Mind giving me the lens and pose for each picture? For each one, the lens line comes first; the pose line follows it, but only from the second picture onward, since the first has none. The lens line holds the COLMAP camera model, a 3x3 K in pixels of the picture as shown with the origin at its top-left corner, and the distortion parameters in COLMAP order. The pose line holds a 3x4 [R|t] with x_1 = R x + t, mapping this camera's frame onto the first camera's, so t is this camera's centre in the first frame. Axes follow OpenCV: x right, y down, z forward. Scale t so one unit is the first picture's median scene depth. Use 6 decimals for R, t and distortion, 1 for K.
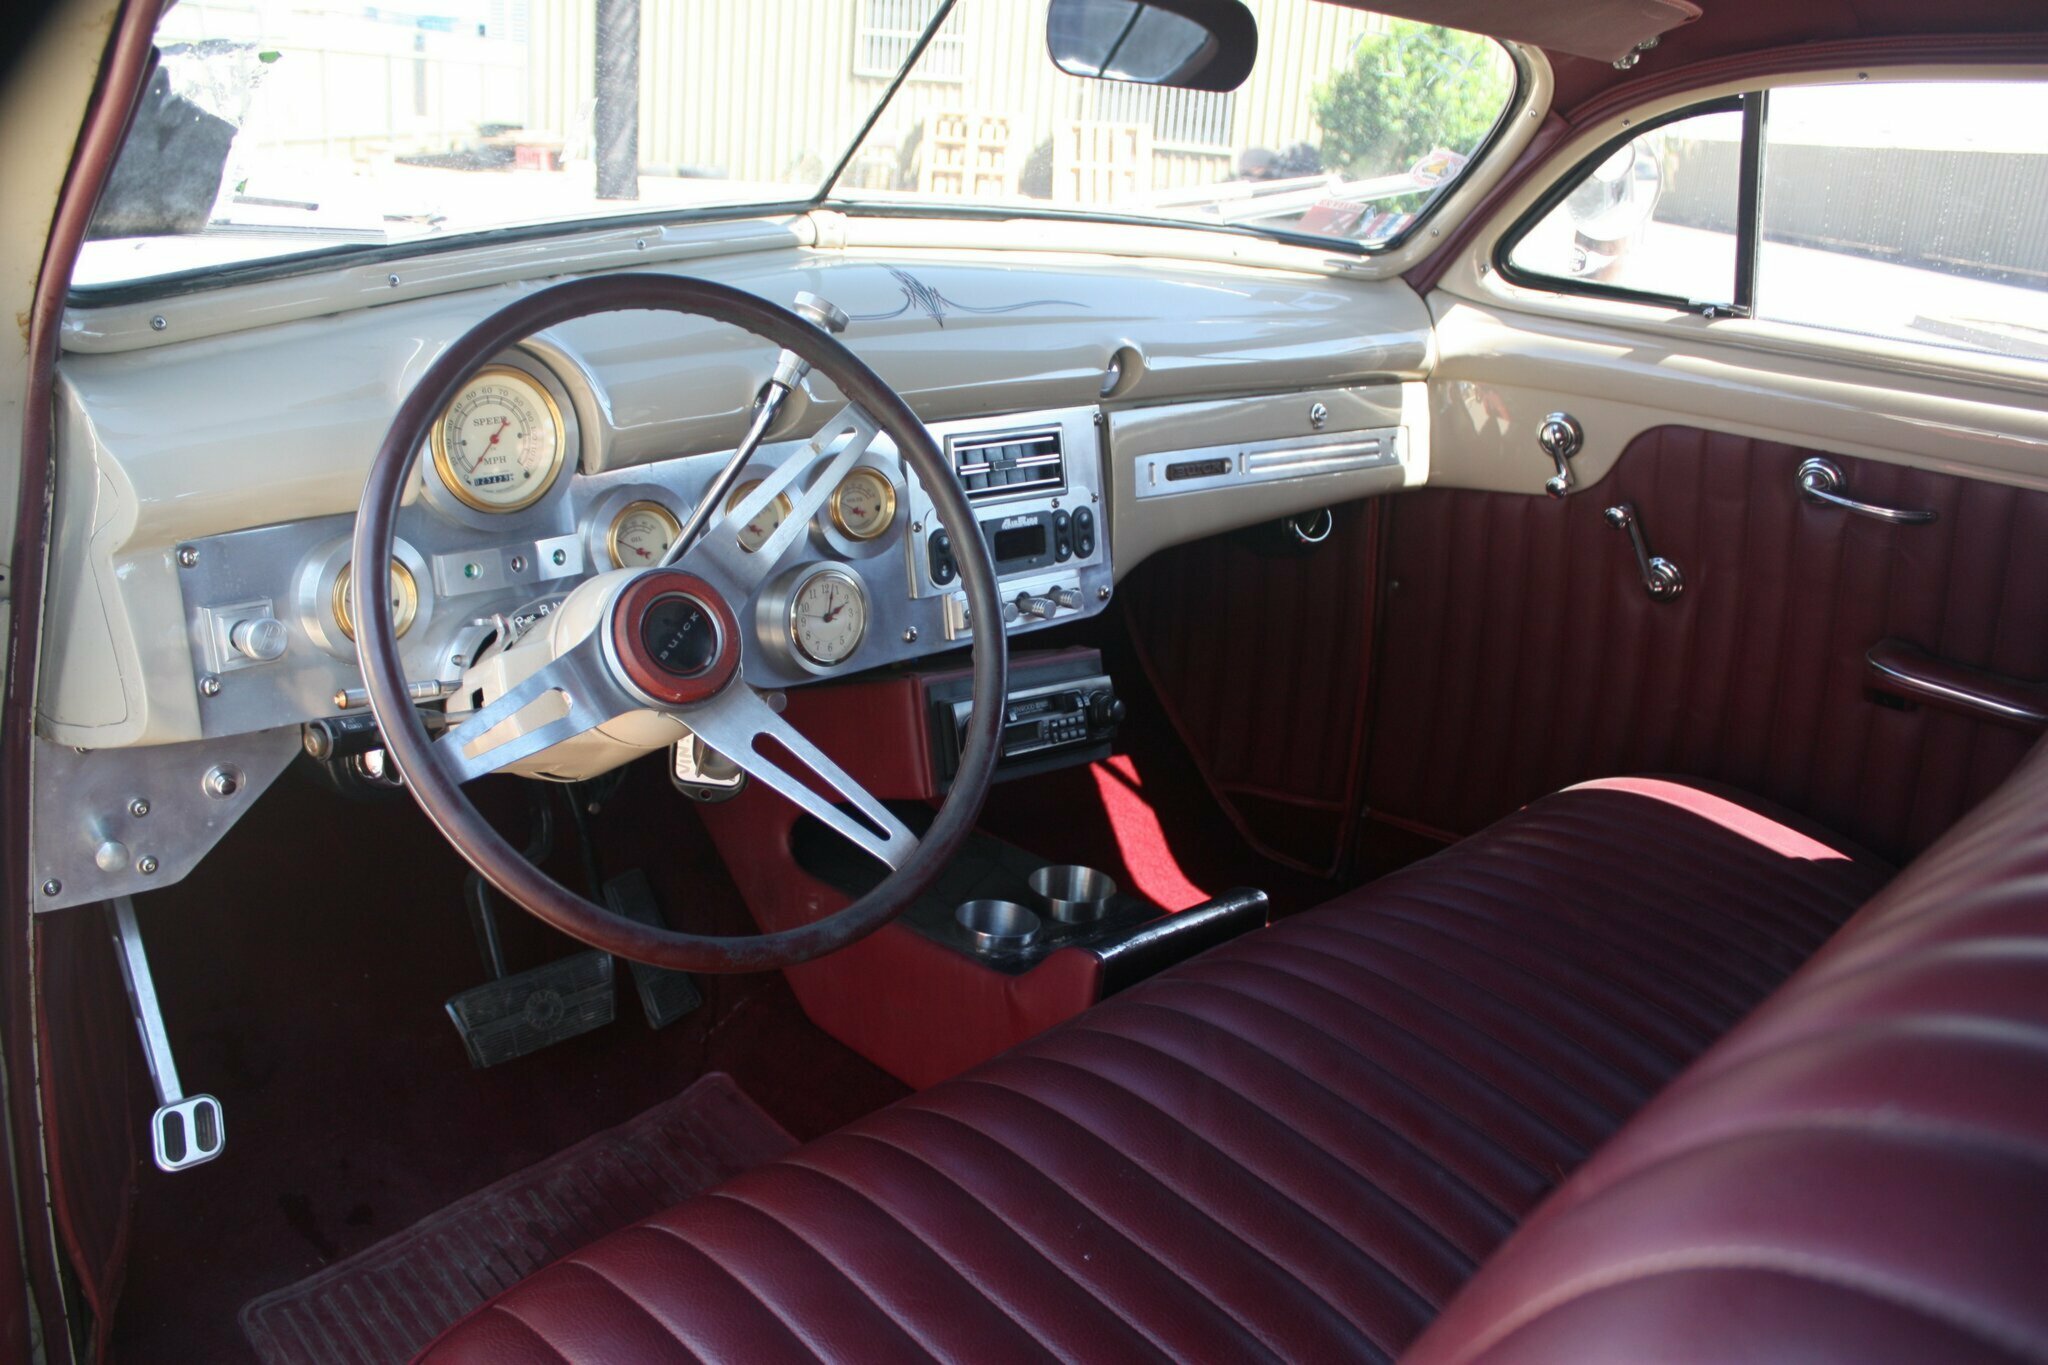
lens RADIAL K [[1682.7, 0, 1024.0], [0, 1682.7, 682.5], [0, 0, 1]] dist [-0.178613, 0.178900]
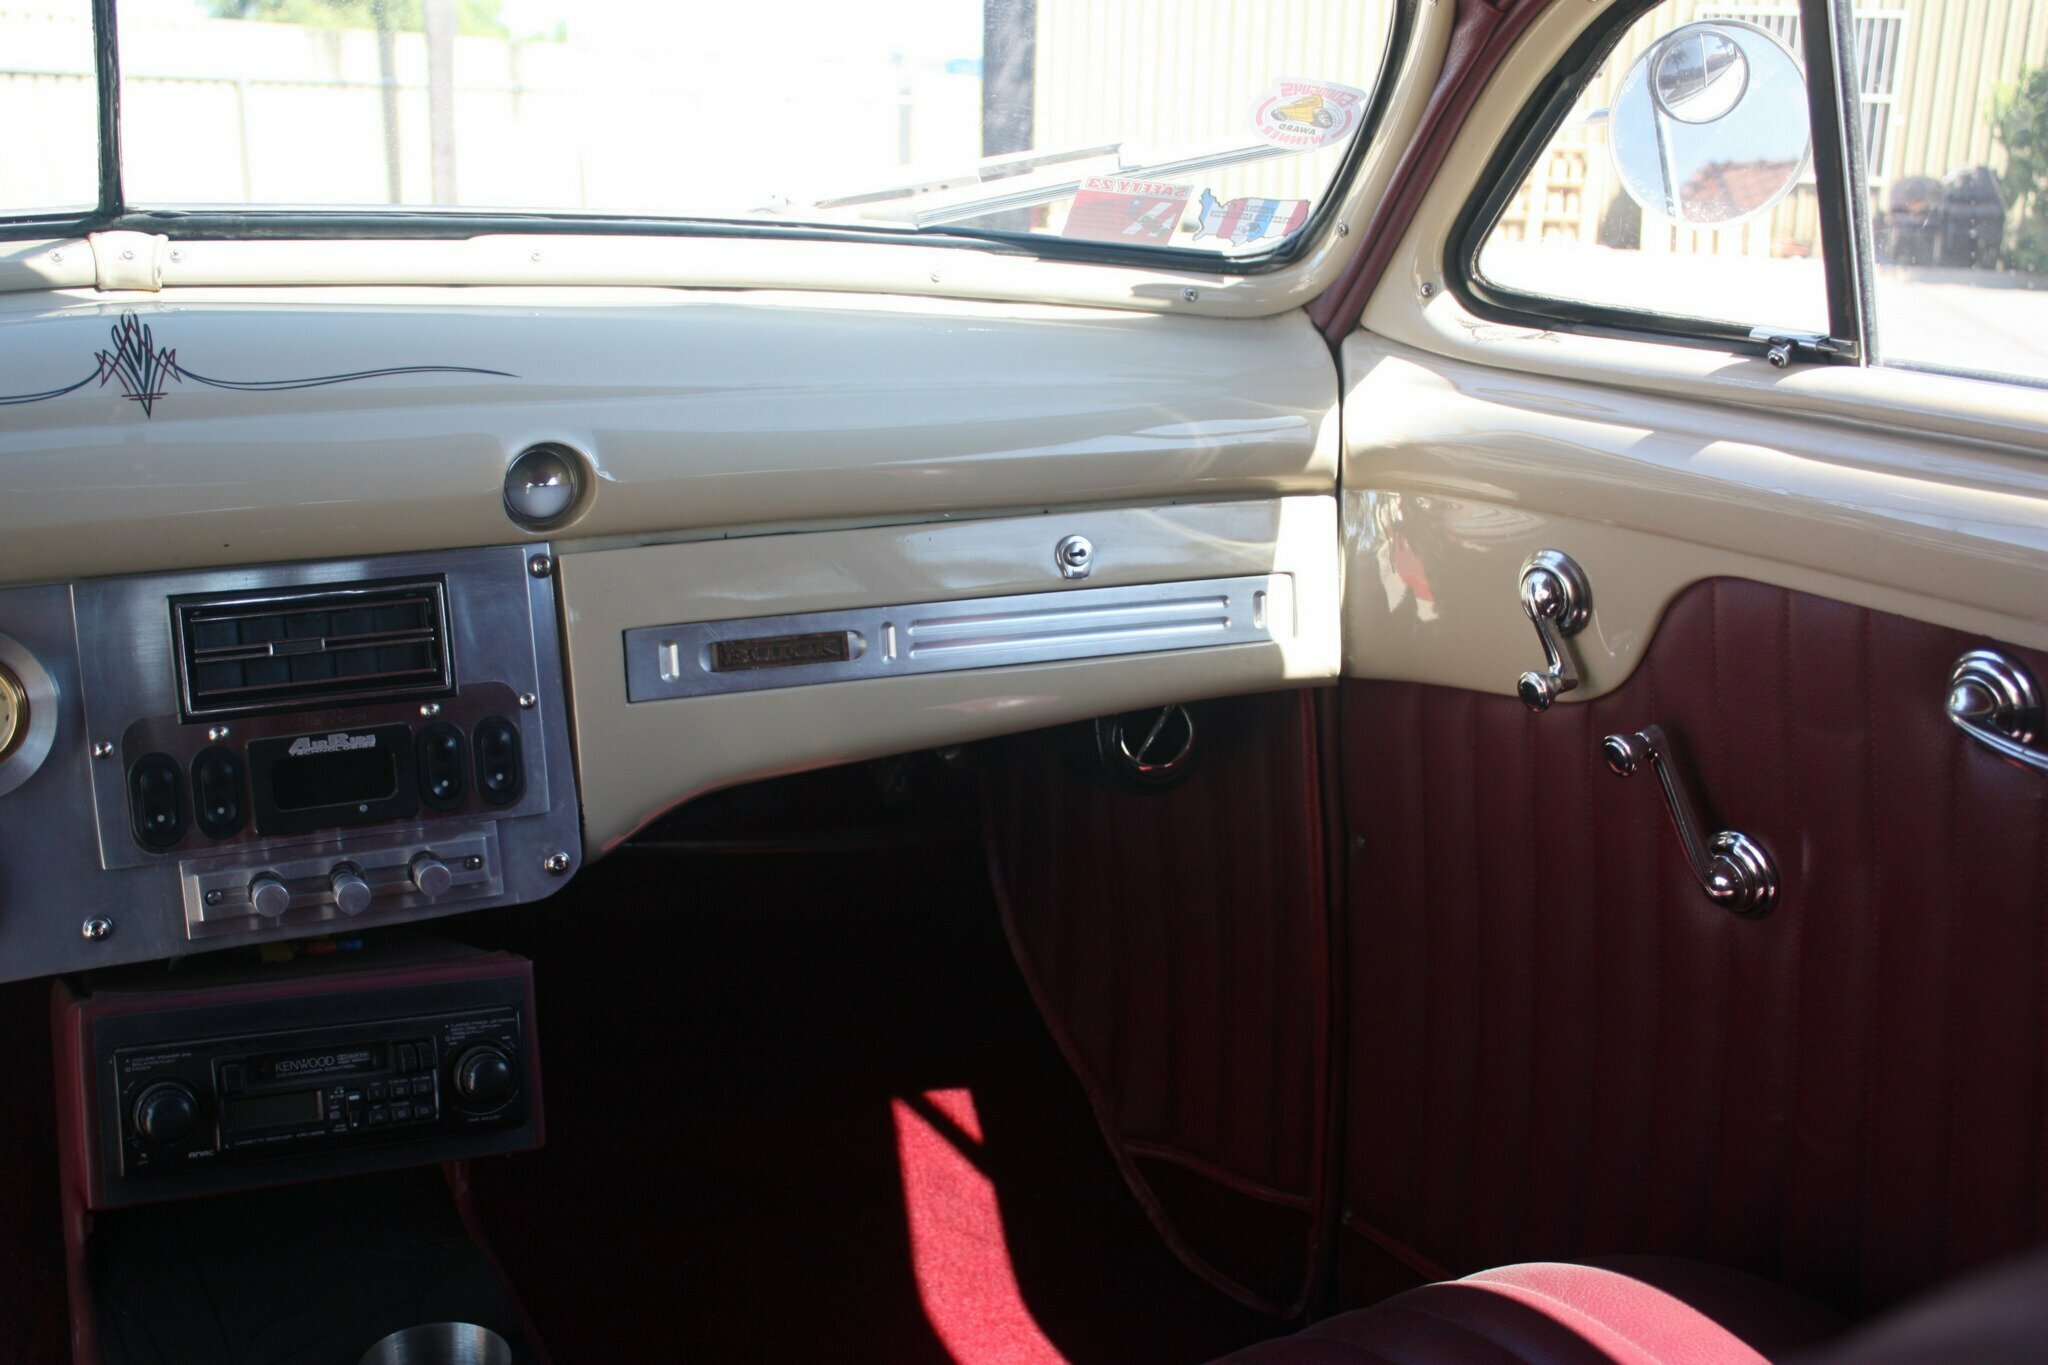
lens RADIAL K [[1999.3, 0, 1024.0], [0, 1999.3, 682.5], [0, 0, 1]] dist [-0.131593, 0.152828]
pose [[0.951187, 0.031967, -0.306954, 0.363547], [-0.054765, 0.996319, -0.065949, -0.070257], [0.303716, 0.079540, 0.949437, 0.344979]]
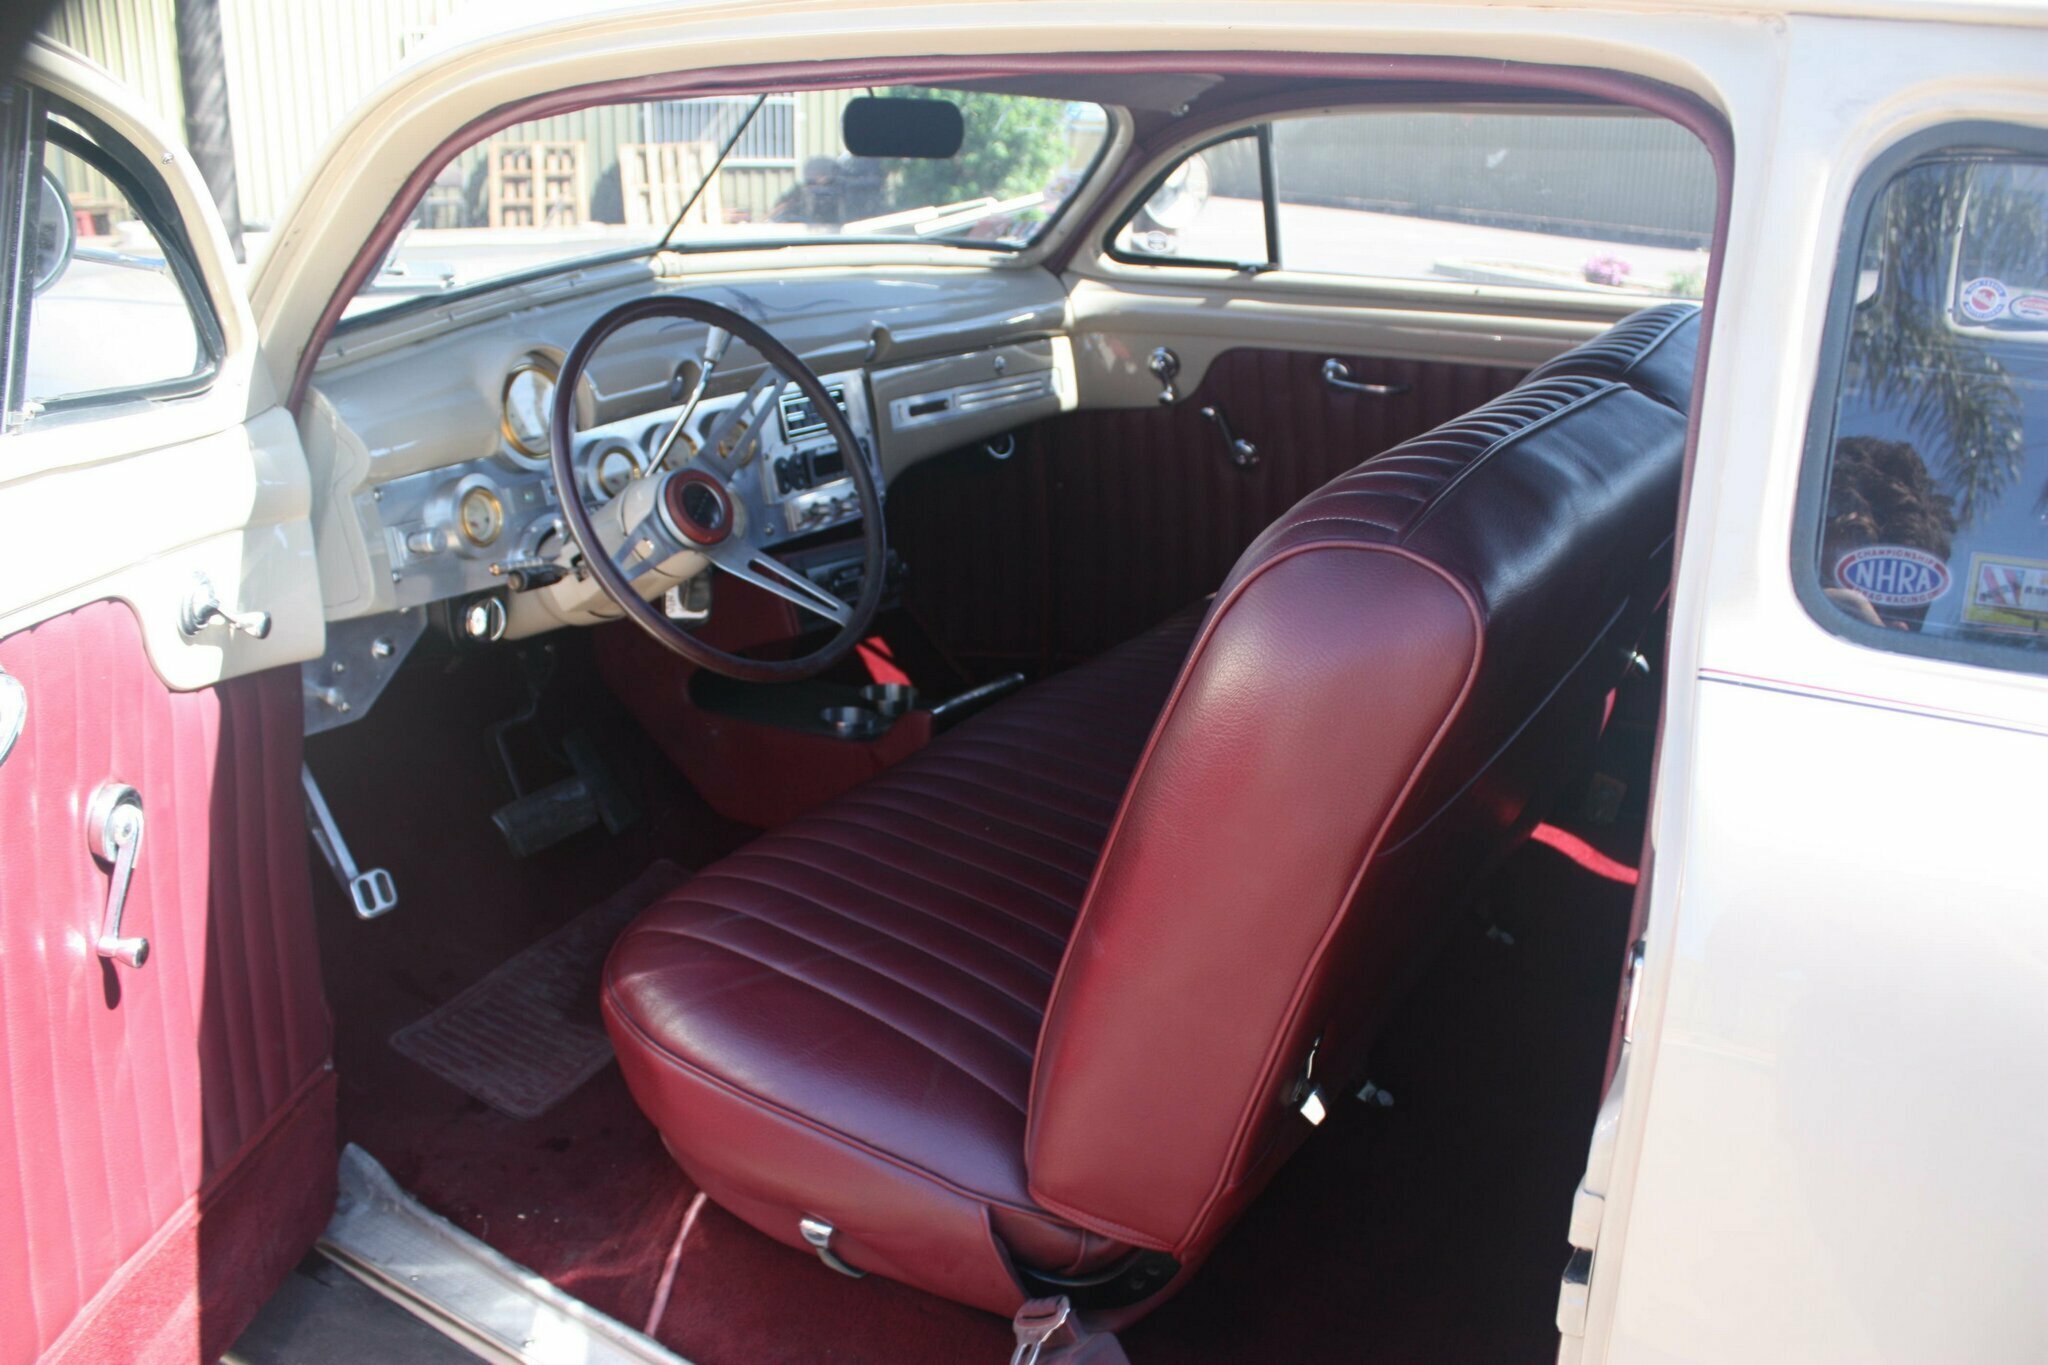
lens RADIAL K [[1682.7, 0, 1024.0], [0, 1682.7, 682.5], [0, 0, 1]] dist [-0.178613, 0.178900]
pose [[0.964671, -0.131473, 0.228307, -0.165278], [0.132291, 0.991141, 0.011785, 0.094613], [-0.227834, 0.018834, 0.973518, -0.394545]]
